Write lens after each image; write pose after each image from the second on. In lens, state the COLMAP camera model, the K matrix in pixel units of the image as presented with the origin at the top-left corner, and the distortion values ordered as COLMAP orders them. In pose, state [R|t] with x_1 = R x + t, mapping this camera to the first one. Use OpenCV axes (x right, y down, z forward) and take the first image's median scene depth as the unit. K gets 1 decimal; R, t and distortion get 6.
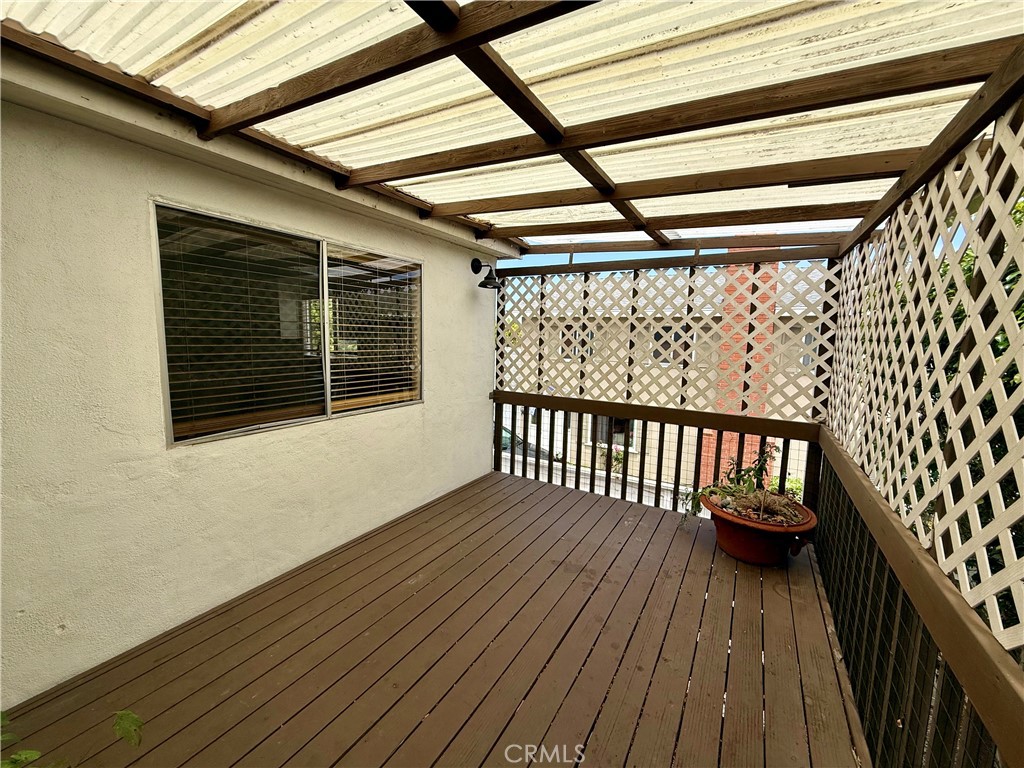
lens RADIAL K [[406.4, 0, 511.3], [0, 406.4, 382.8], [0, 0, 1]] dist [-0.000470, 0.000367]
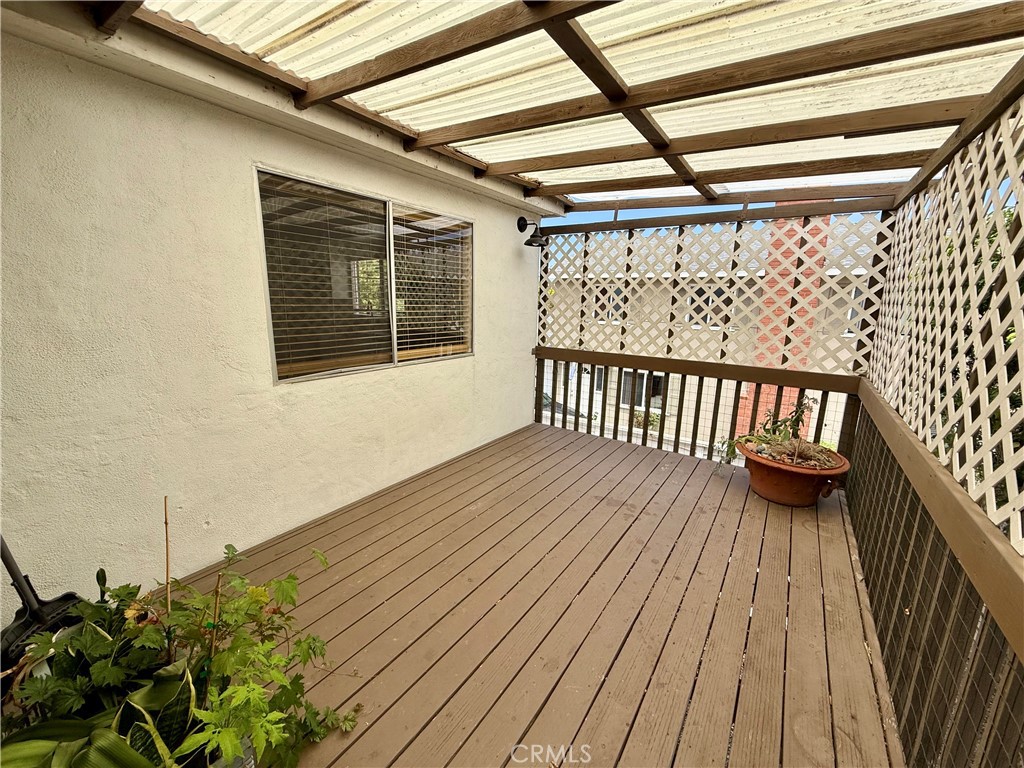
lens RADIAL K [[406.4, 0, 511.0], [0, 406.4, 382.6], [0, 0, 1]] dist [-0.000470, 0.000367]
pose [[0.997613, 0.011801, -0.068037, -0.073800], [-0.005936, 0.996297, 0.085768, 0.046094], [0.068797, -0.085159, 0.993989, -0.118536]]
